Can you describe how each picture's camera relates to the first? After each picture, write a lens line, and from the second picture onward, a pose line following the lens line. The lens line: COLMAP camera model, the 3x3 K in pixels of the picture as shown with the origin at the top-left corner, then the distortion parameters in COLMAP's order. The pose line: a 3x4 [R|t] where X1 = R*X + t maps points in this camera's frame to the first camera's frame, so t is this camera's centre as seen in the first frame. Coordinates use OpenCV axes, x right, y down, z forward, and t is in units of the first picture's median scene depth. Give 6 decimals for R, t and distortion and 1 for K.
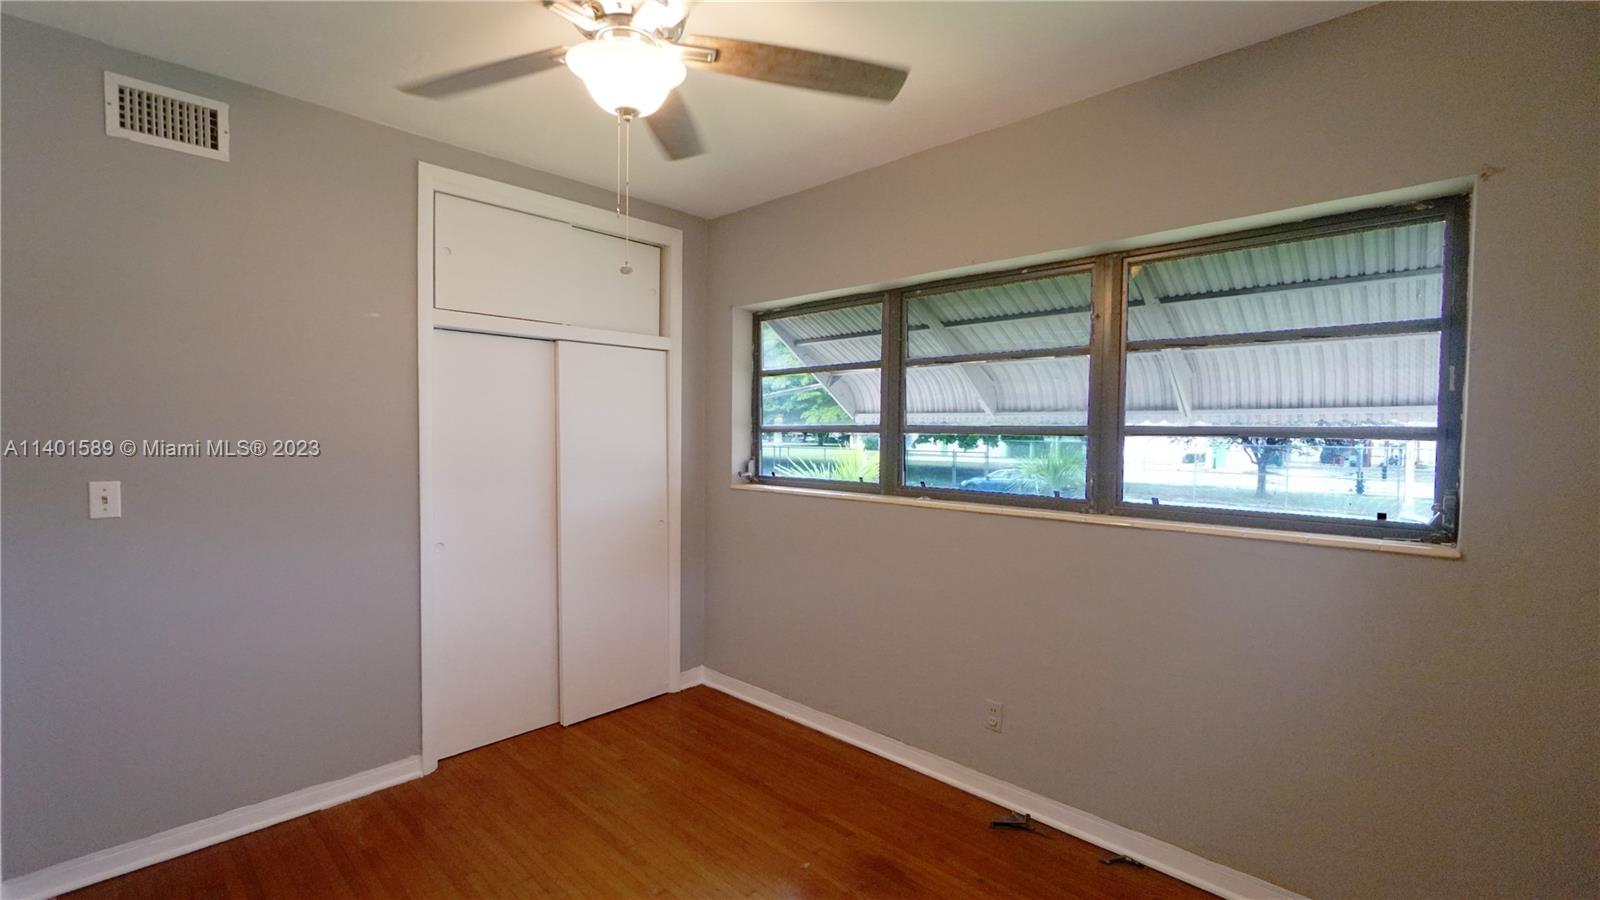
lens RADIAL K [[695.1, 0, 785.6], [0, 695.1, 449.1], [0, 0, 1]] dist [0.002116, 0.000230]
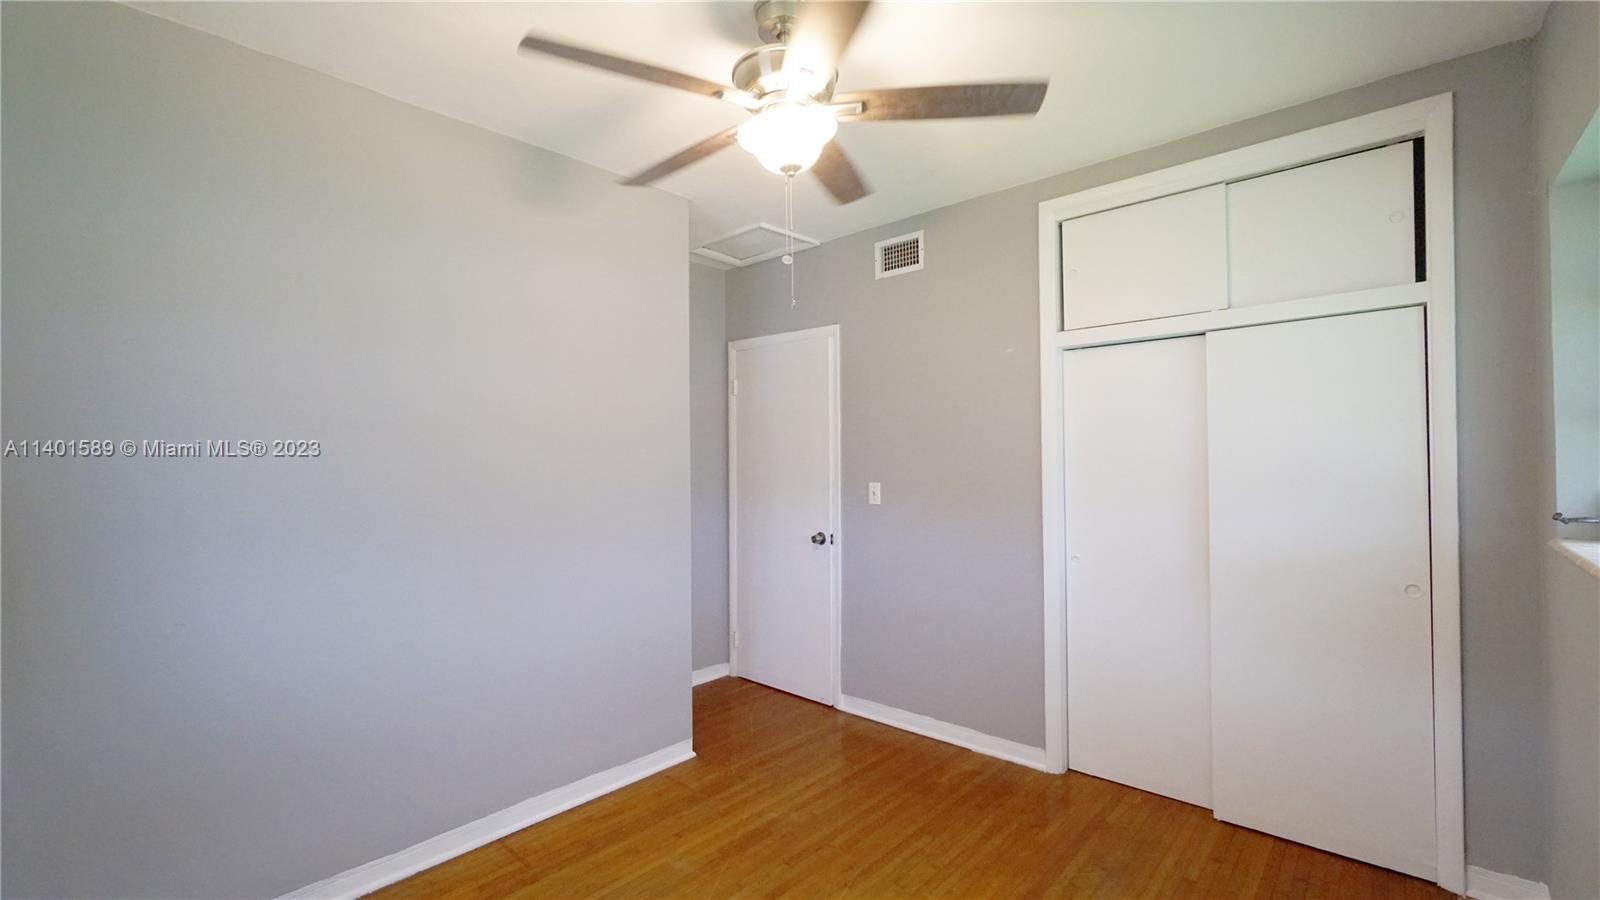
lens RADIAL K [[695.1, 0, 798.6], [0, 695.1, 446.6], [0, 0, 1]] dist [0.002116, 0.000230]
pose [[0.027617, -0.020232, -0.999414, 0.522263], [-0.005382, 0.999778, -0.020388, -0.004975], [0.999604, 0.005942, 0.027502, 0.563598]]
